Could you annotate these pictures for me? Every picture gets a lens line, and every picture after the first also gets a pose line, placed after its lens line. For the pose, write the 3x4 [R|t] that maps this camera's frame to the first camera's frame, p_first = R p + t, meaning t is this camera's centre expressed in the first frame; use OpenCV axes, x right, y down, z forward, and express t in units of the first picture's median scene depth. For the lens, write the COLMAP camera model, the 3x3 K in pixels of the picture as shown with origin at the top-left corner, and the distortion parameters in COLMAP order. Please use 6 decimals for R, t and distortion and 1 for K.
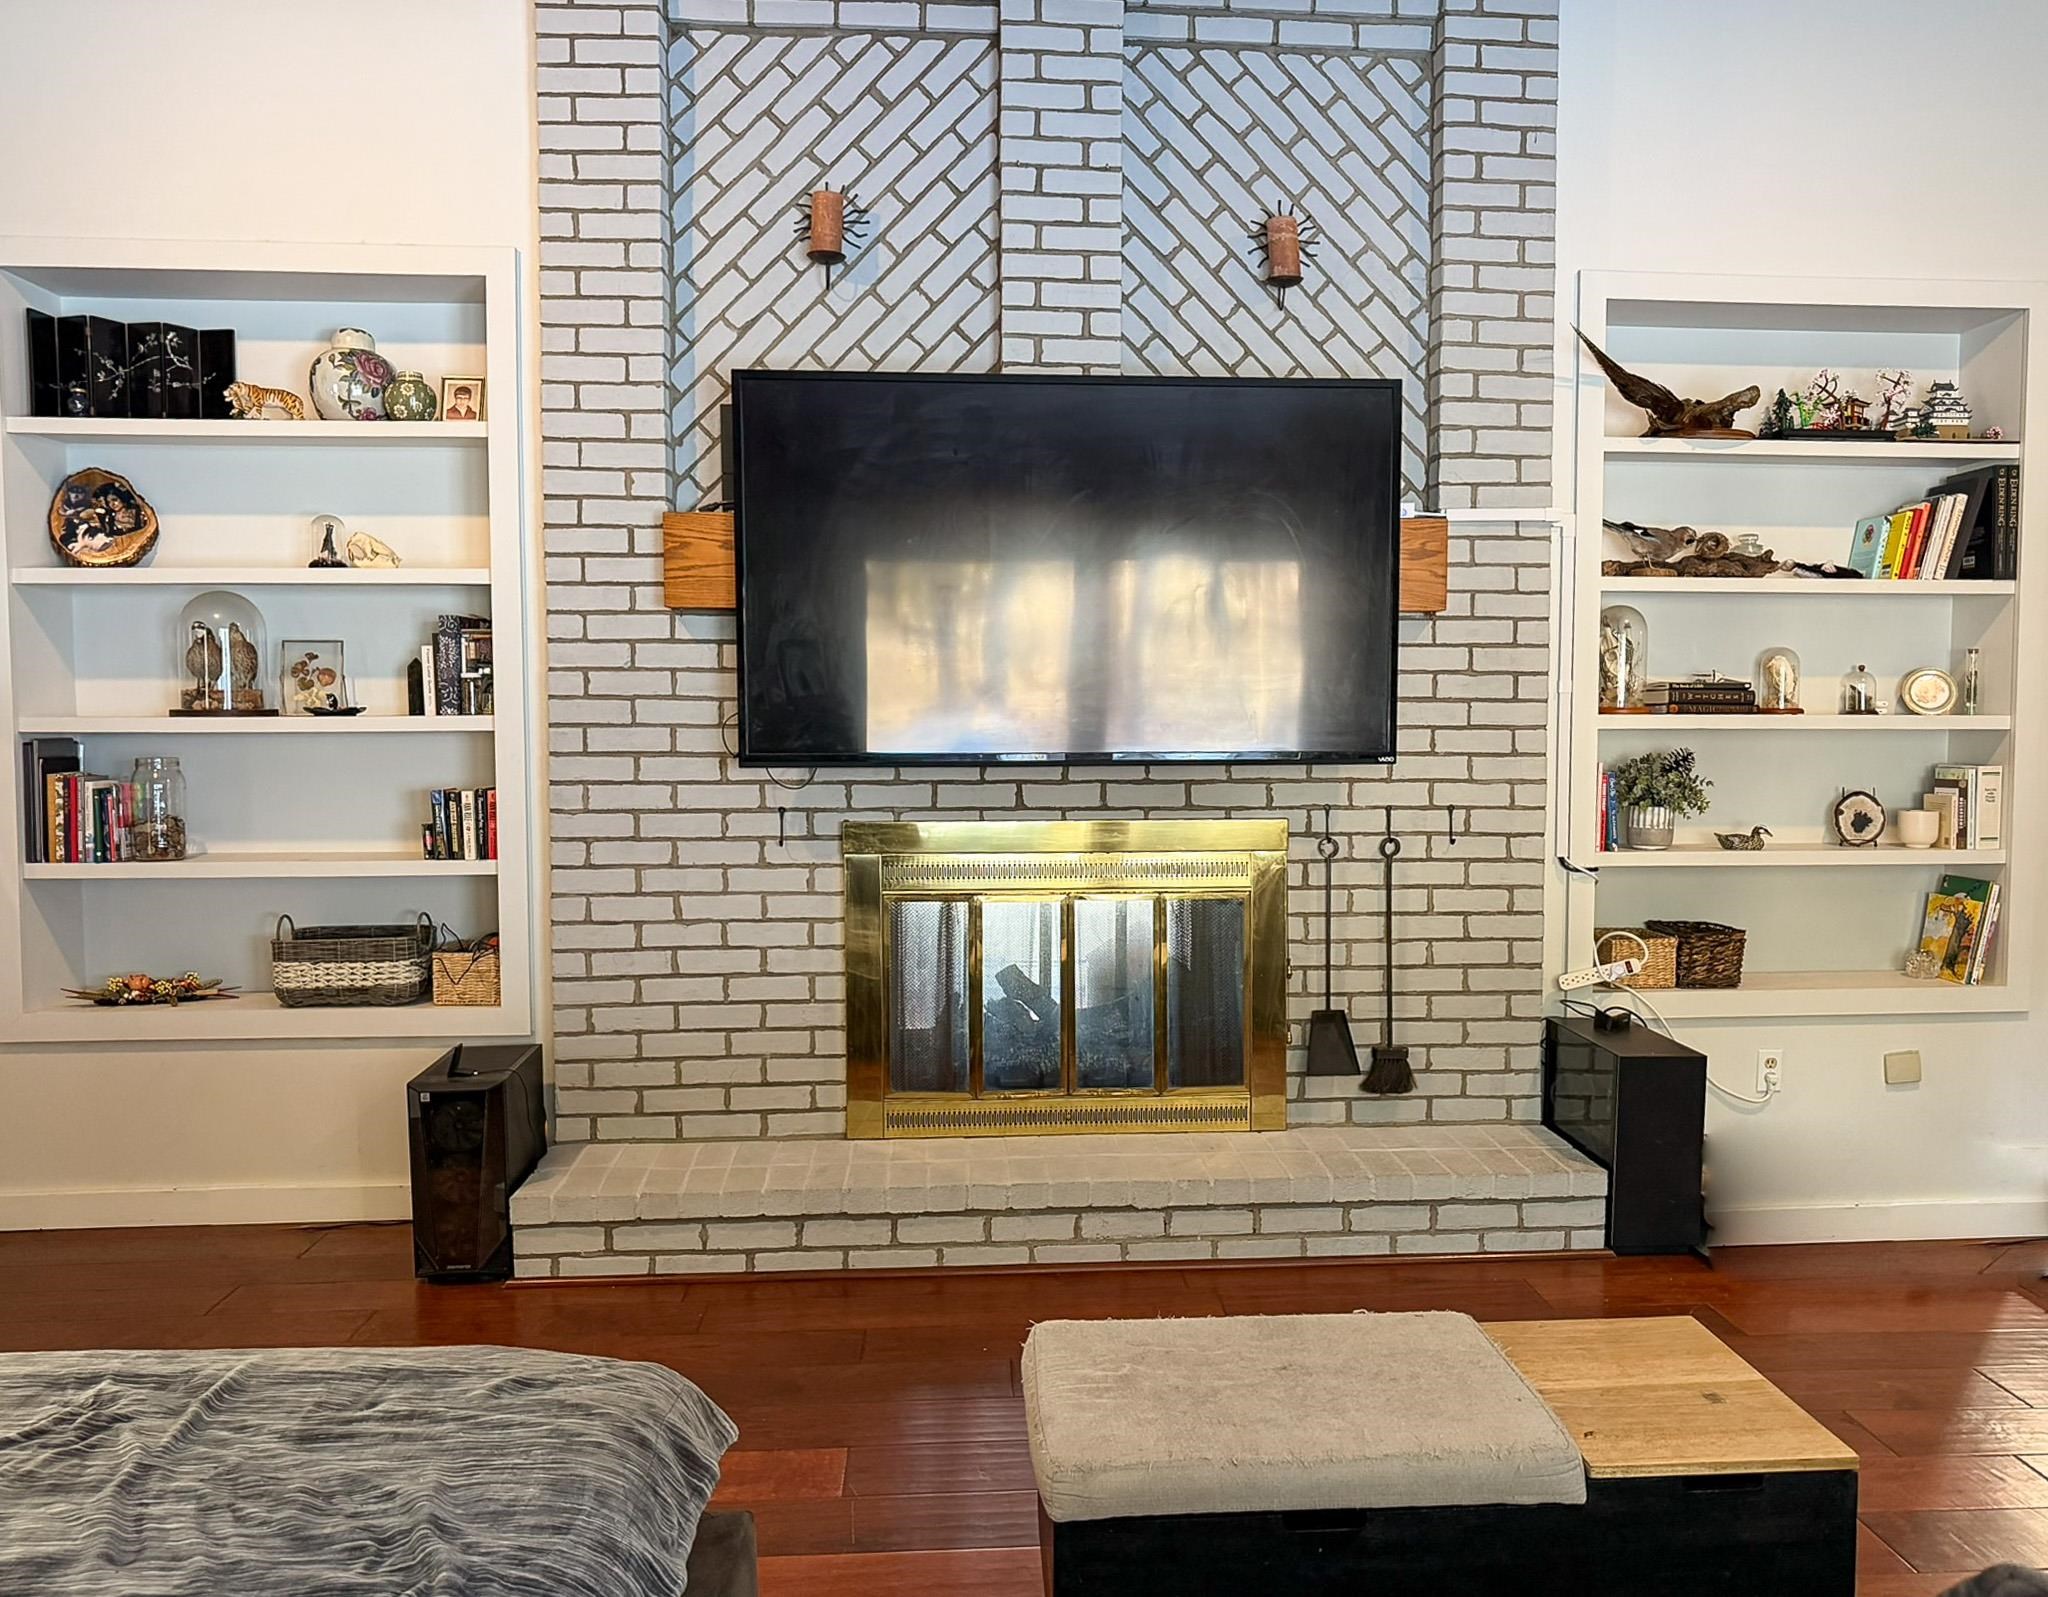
lens RADIAL K [[1617.1, 0, 1041.9], [0, 1617.1, 805.5], [0, 0, 1]] dist [0.013671, -0.043572]
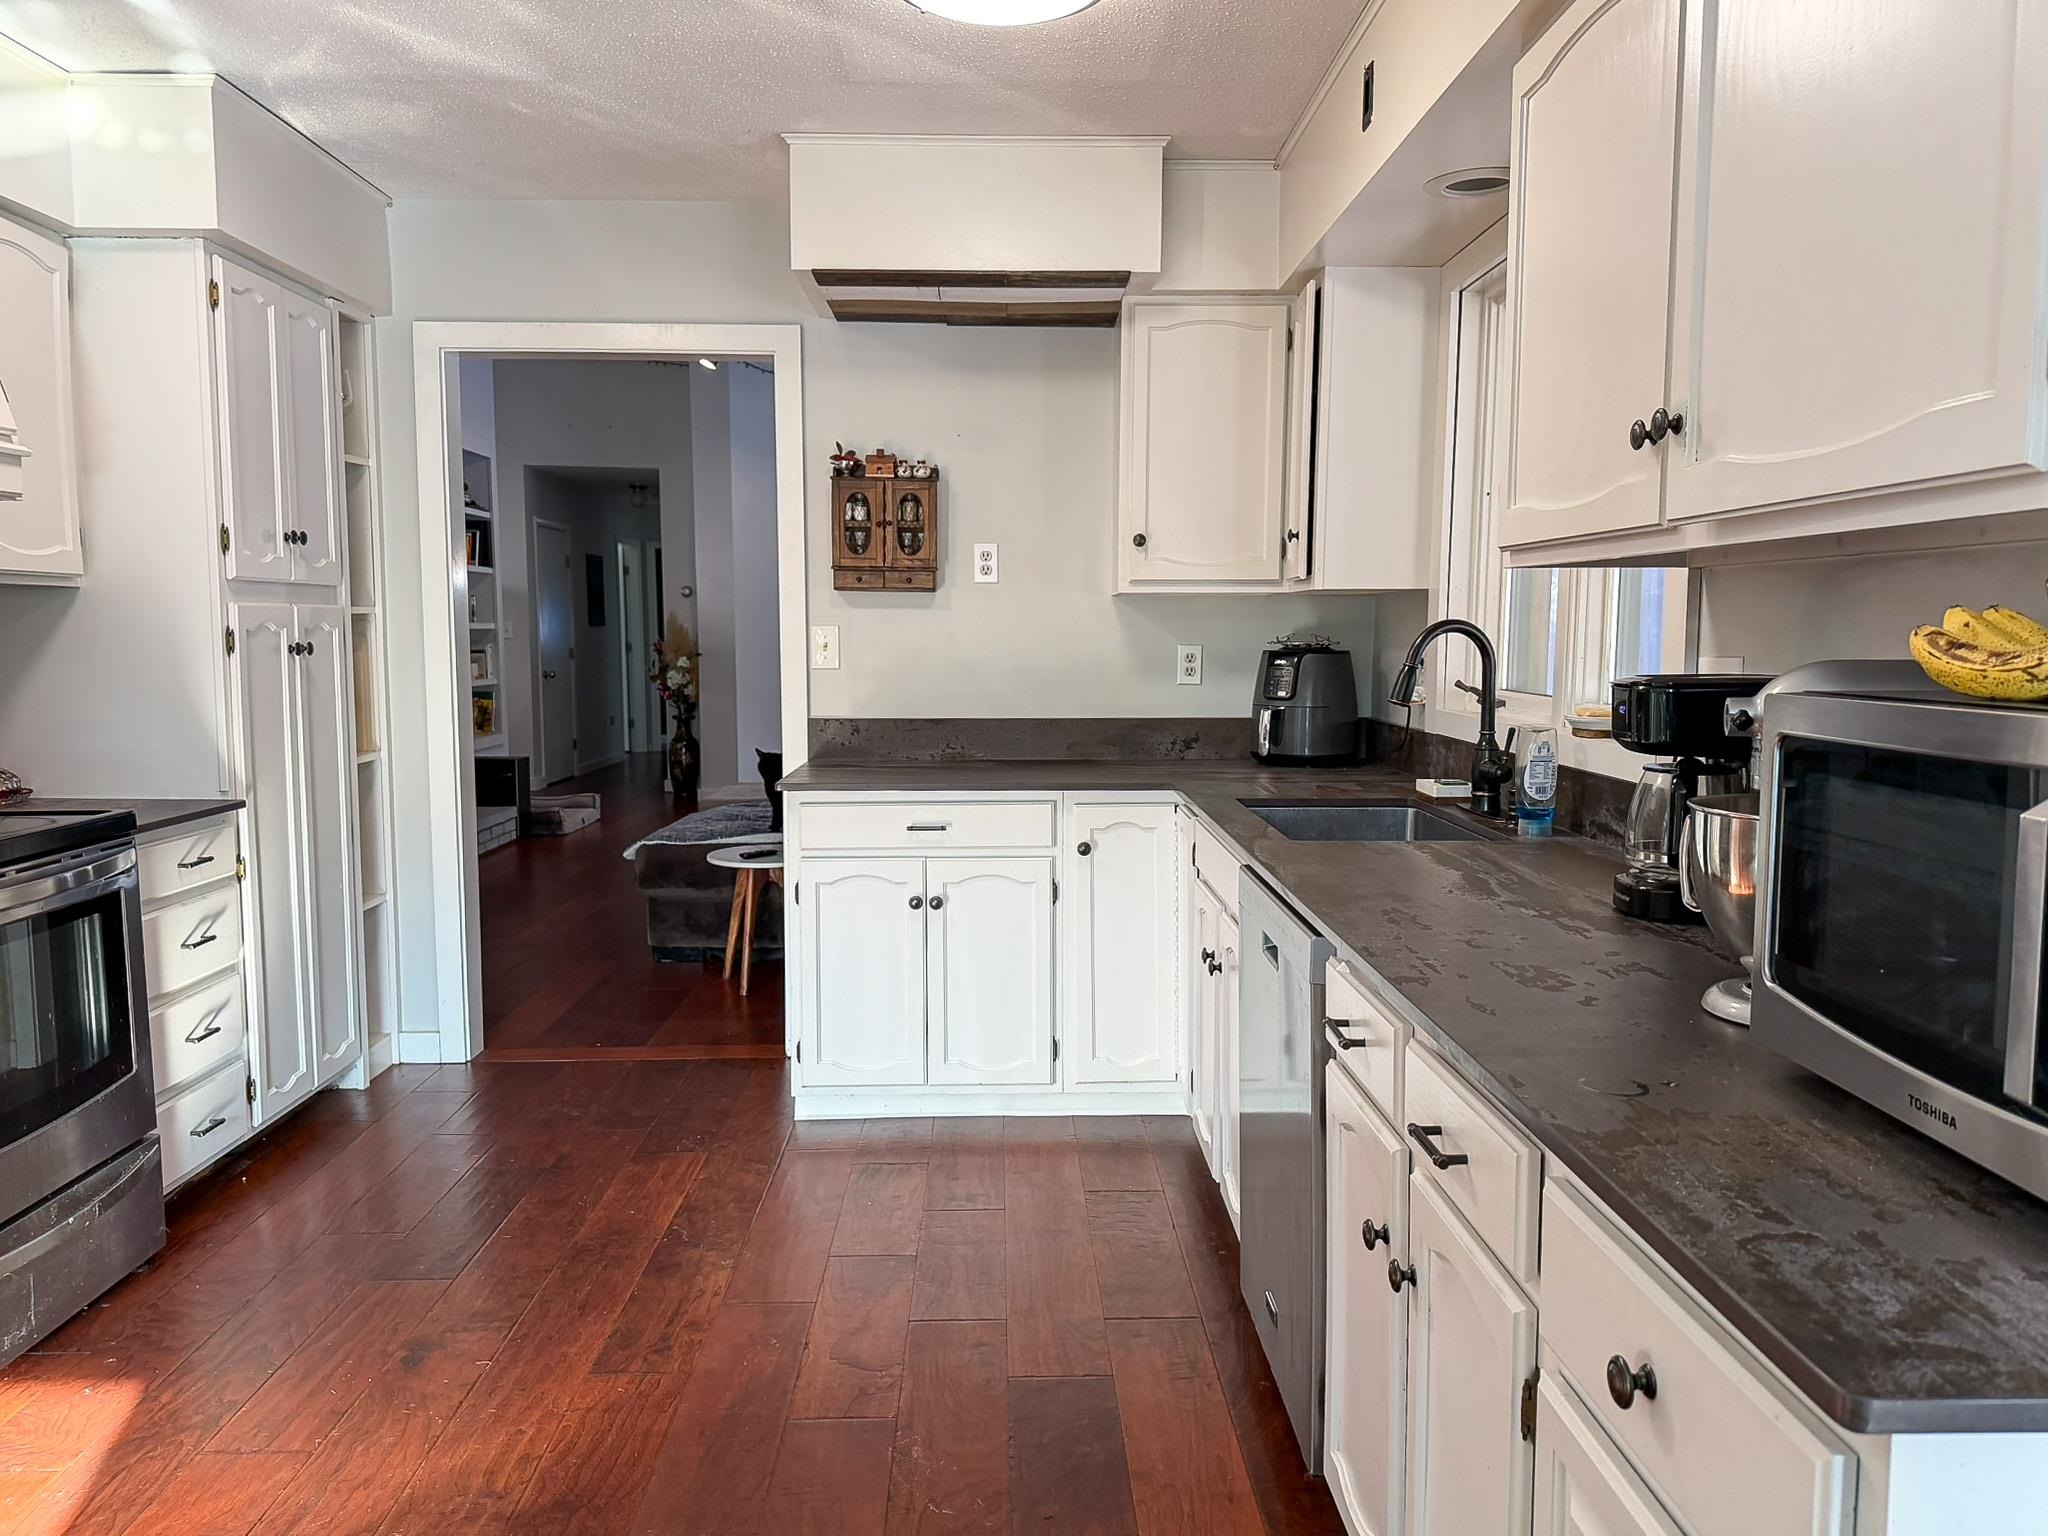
lens RADIAL K [[1461.9, 0, 1043.3], [0, 1461.9, 780.5], [0, 0, 1]] dist [0.016440, -0.052433]
pose [[0.072084, -0.106456, 0.991701, -1.714057], [0.062755, 0.992802, 0.102012, 0.007774], [-0.995422, 0.054881, 0.078246, 0.004593]]
